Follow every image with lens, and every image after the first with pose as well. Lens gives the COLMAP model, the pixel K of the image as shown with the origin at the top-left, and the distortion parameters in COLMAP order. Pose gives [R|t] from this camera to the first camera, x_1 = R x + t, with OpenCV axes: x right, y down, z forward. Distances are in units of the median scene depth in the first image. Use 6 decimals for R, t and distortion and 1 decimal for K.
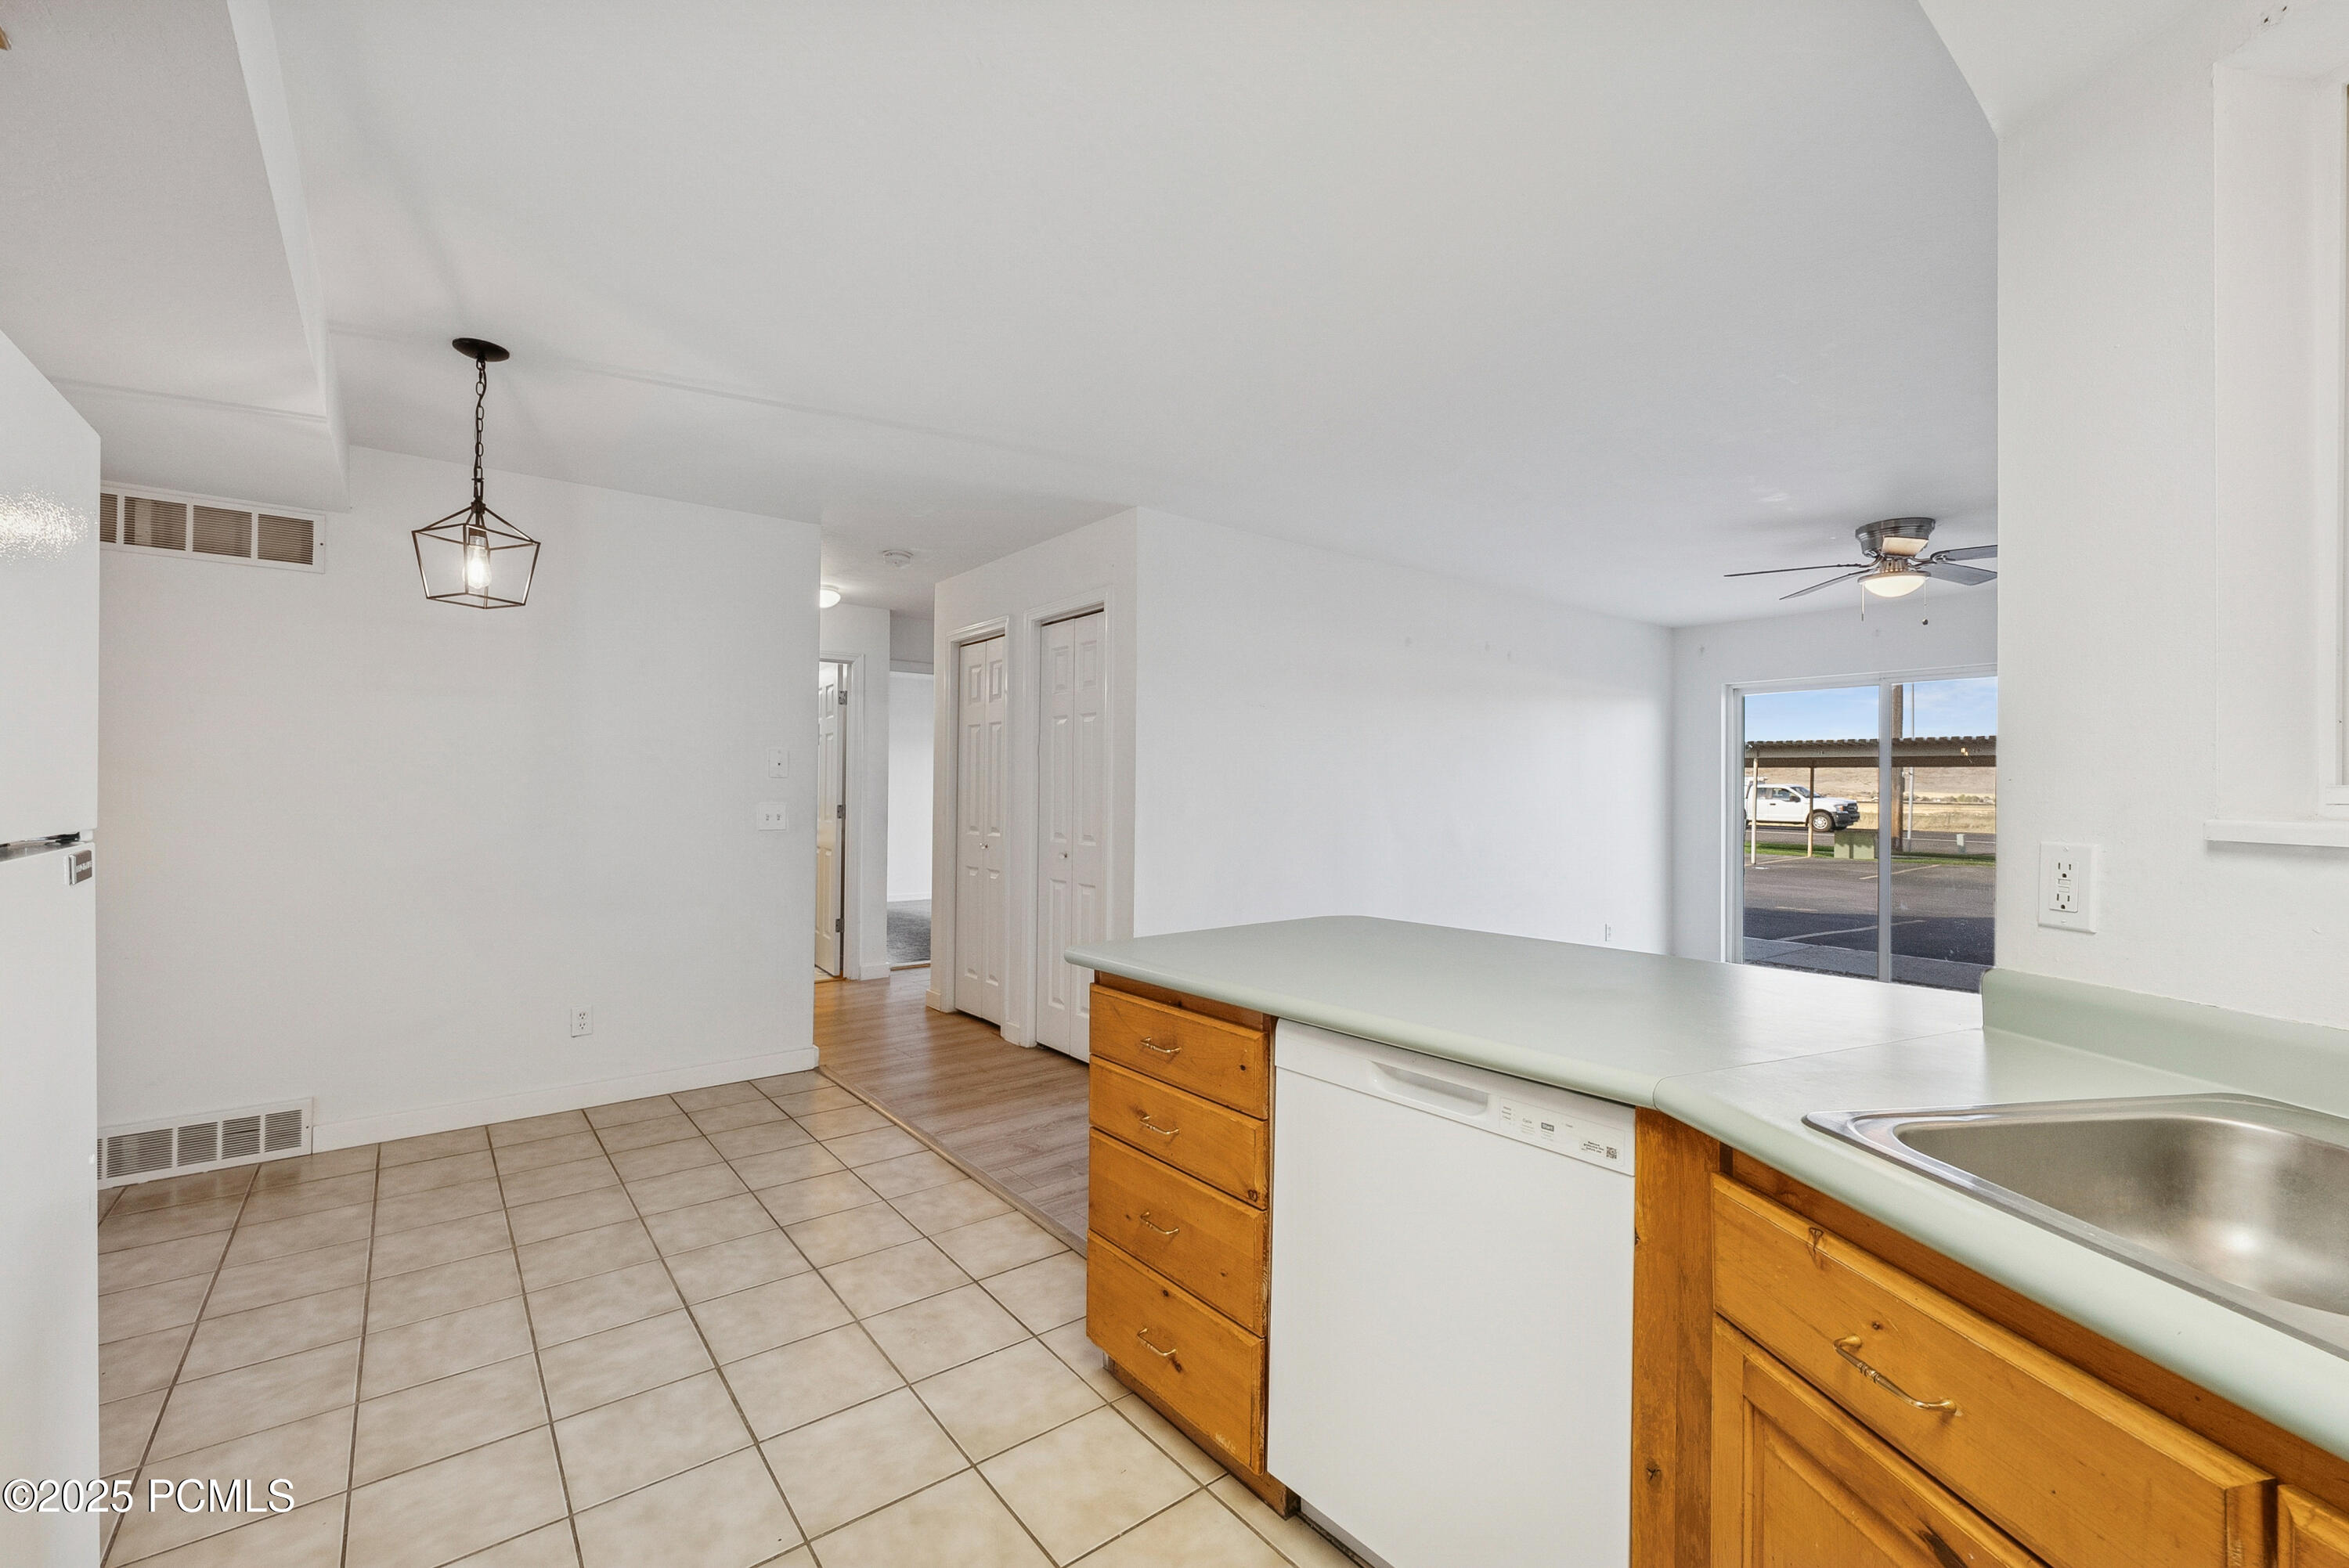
lens RADIAL K [[964.5, 0, 1170.7], [0, 964.5, 782.5], [0, 0, 1]] dist [0.005943, -0.001897]
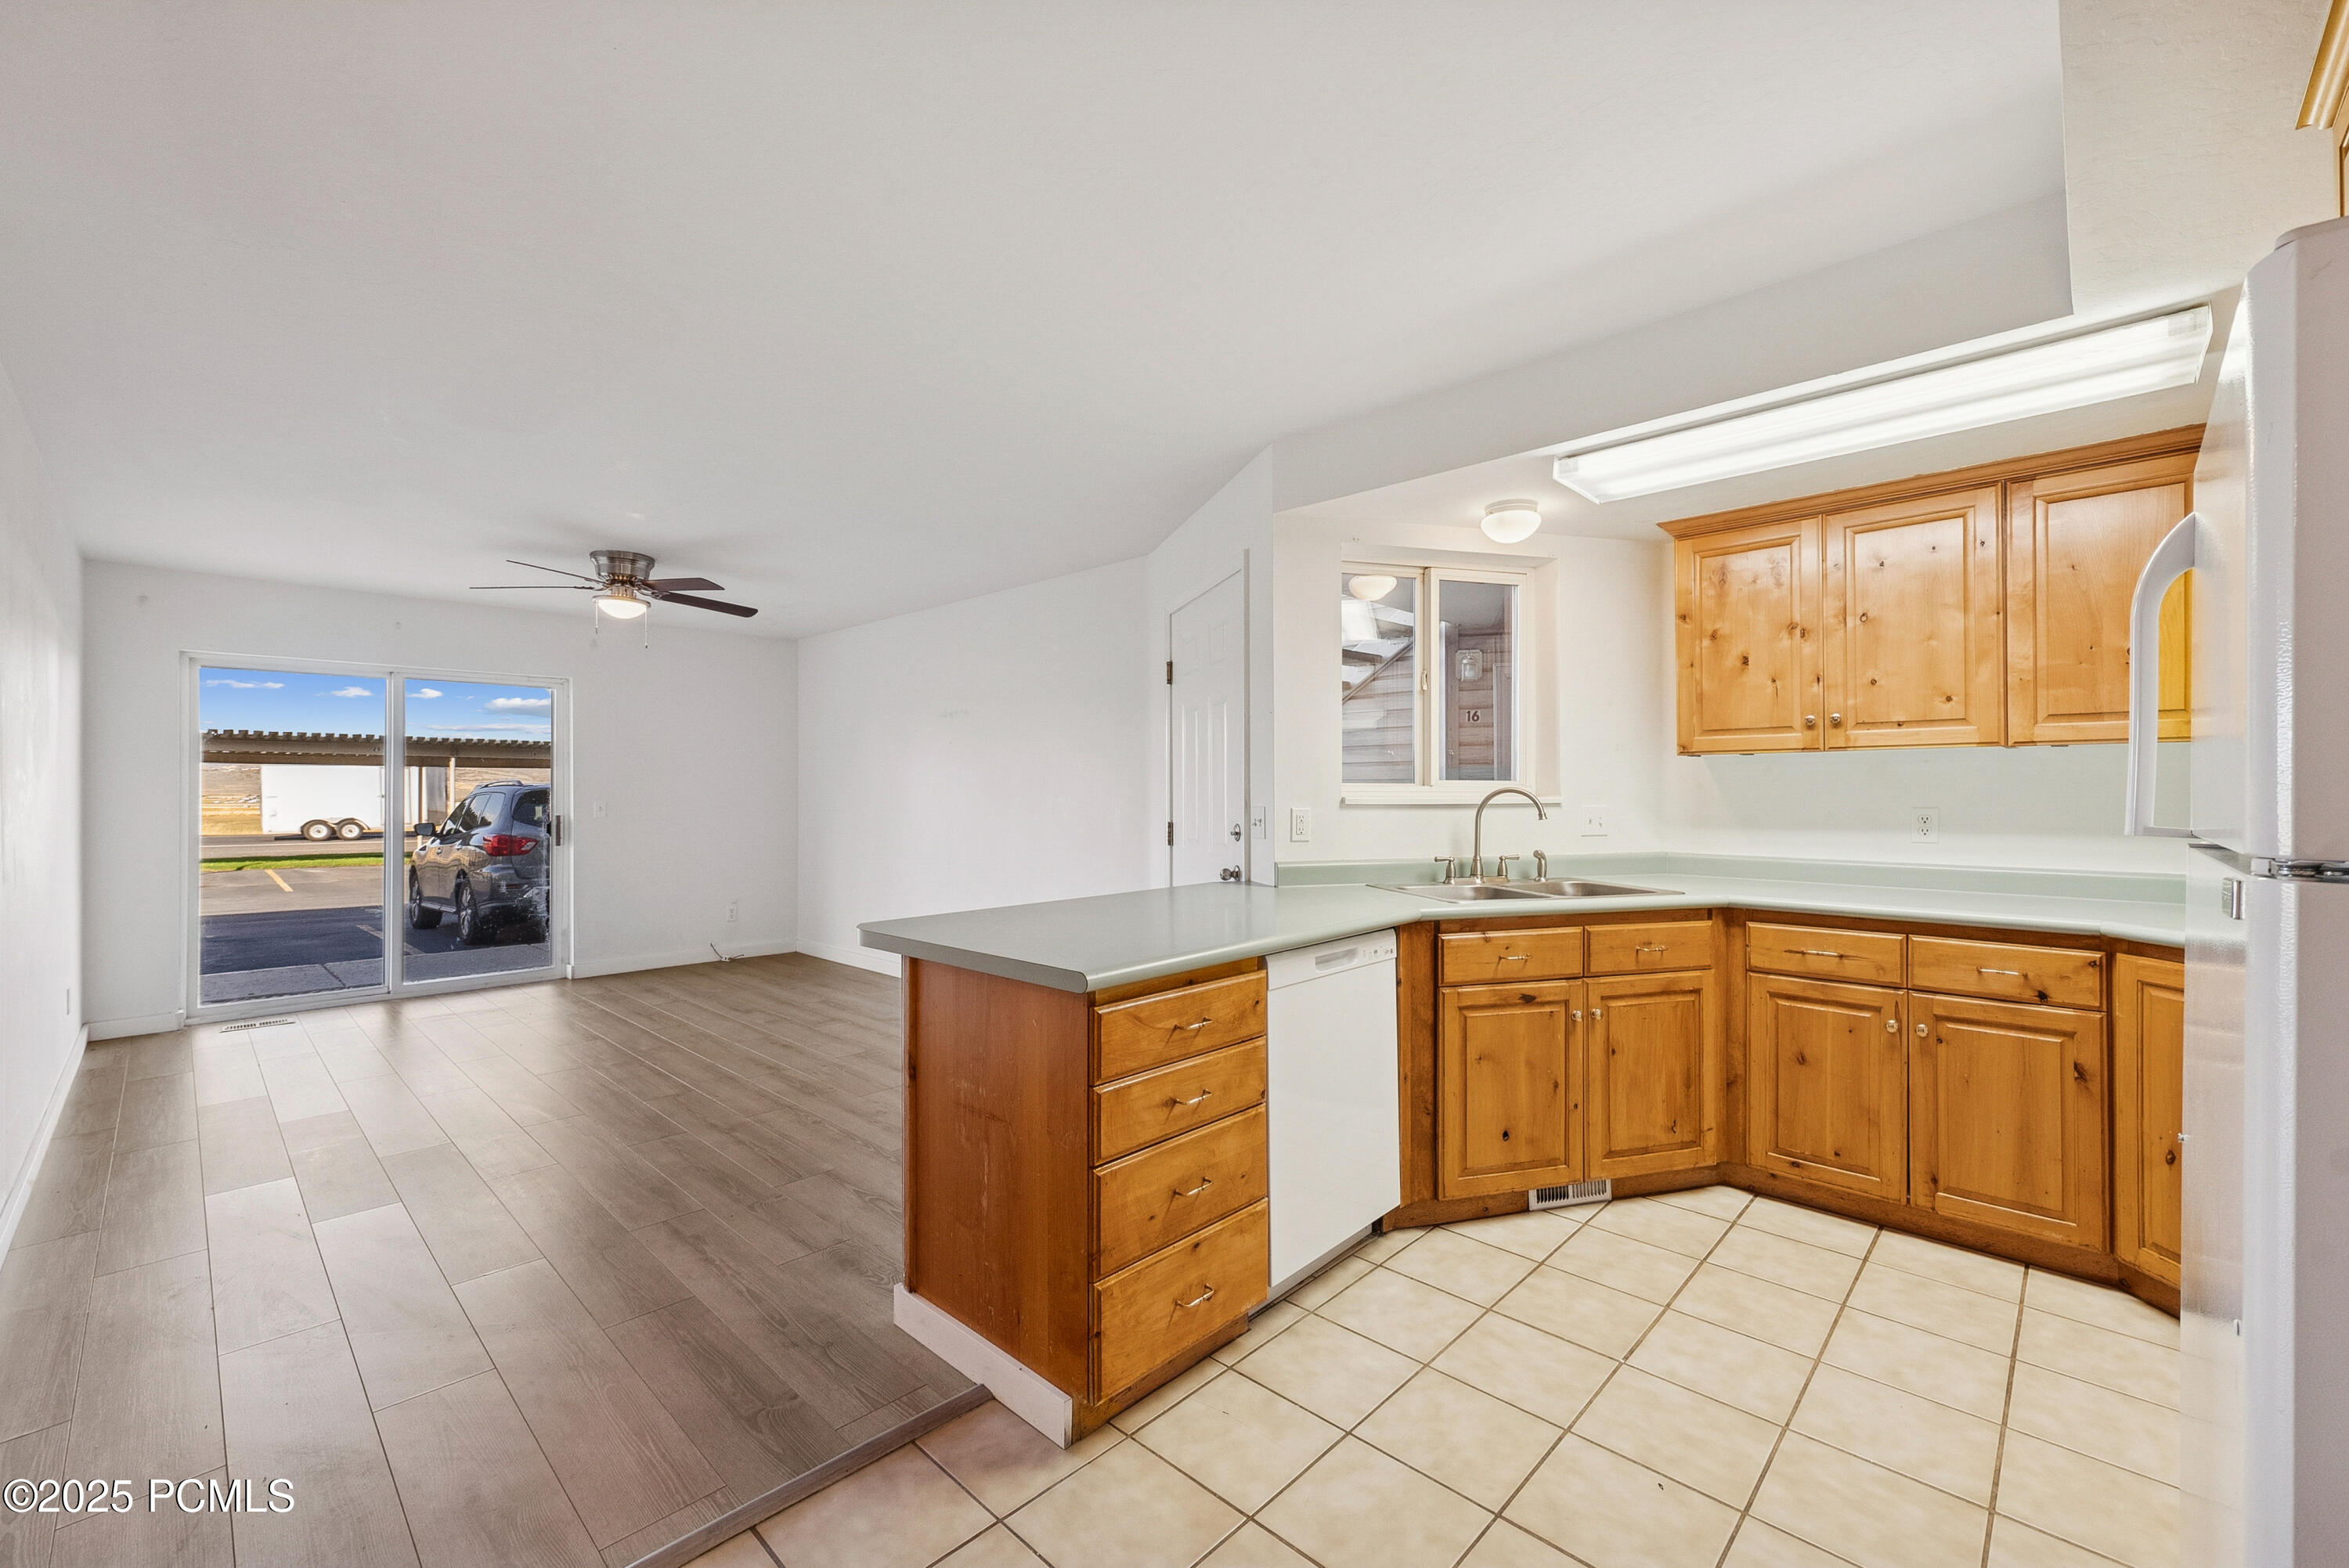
lens RADIAL K [[964.5, 0, 1160.7], [0, 964.5, 777.8], [0, 0, 1]] dist [0.005943, -0.001897]
pose [[-0.130851, 0.006154, 0.991383, -0.693796], [-0.005125, 0.999963, -0.006884, -0.000281], [-0.991389, -0.005982, -0.130815, 0.747652]]
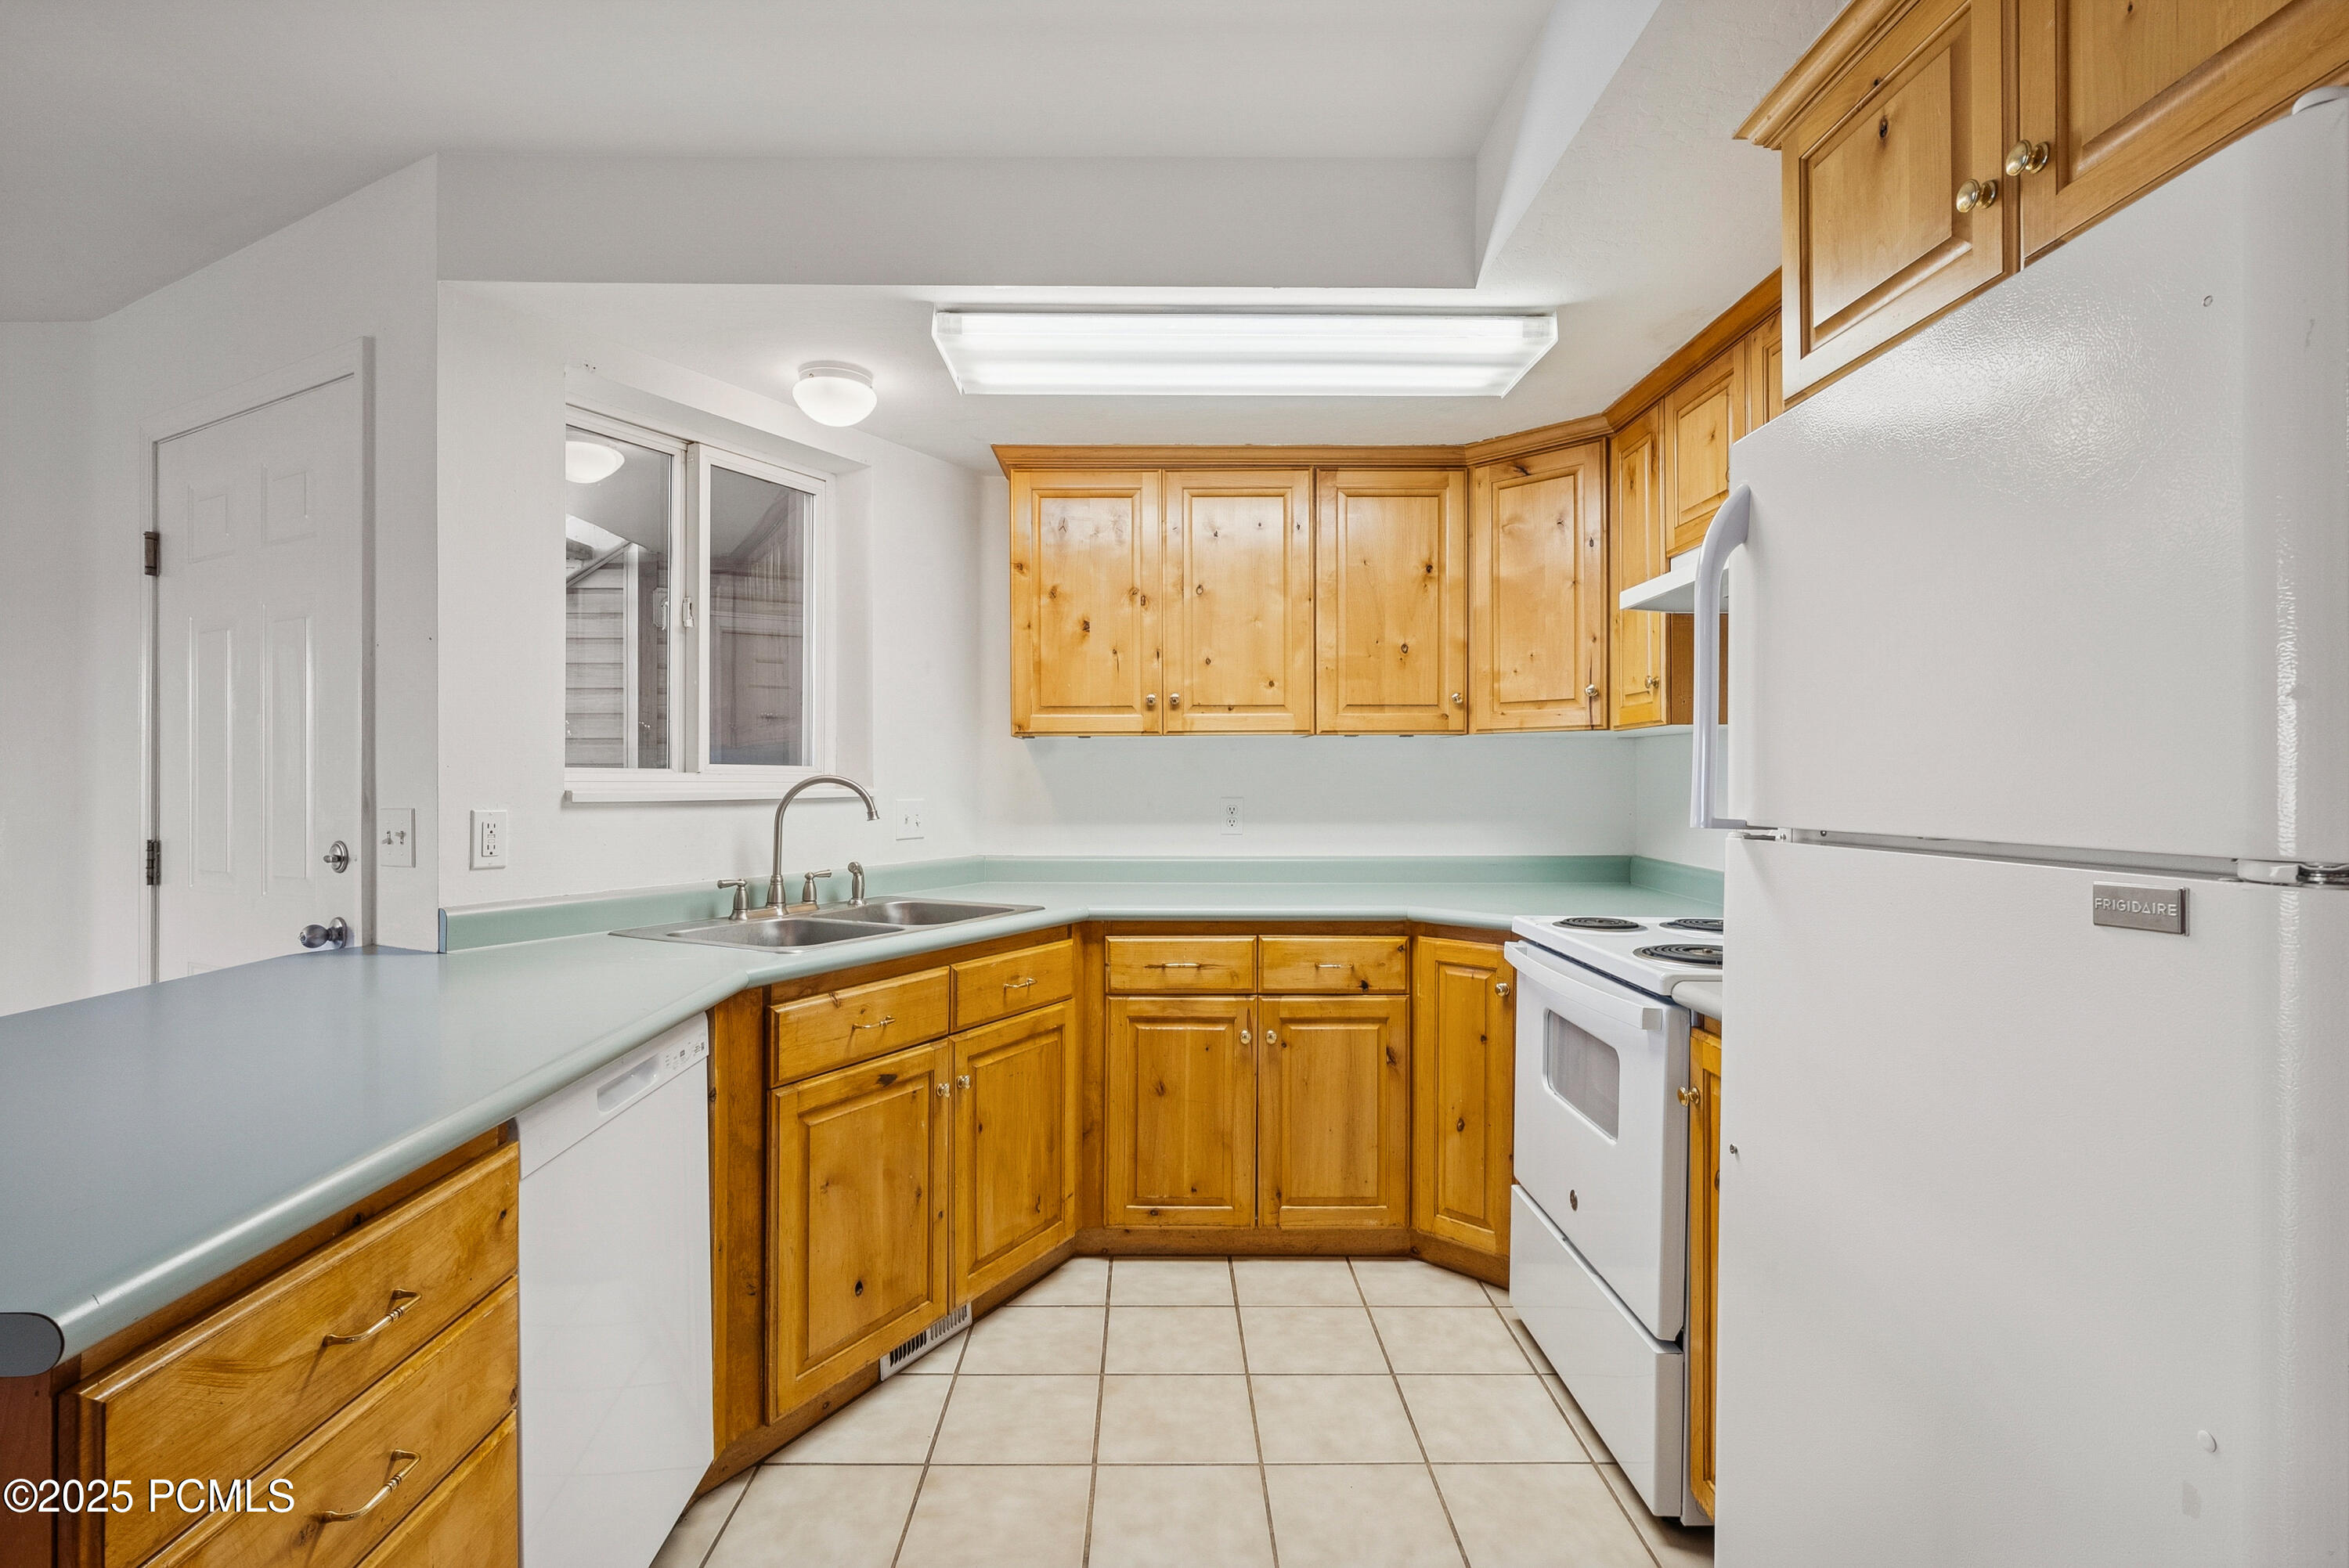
lens RADIAL K [[1130.8, 0, 1162.3], [0, 1130.8, 774.7], [0, 0, 1]] dist [0.002604, -0.002985]
pose [[-0.789968, -0.002693, 0.613142, -0.415868], [-0.007682, 0.999955, -0.005505, 0.003752], [-0.613100, -0.009059, -0.789954, 0.760551]]
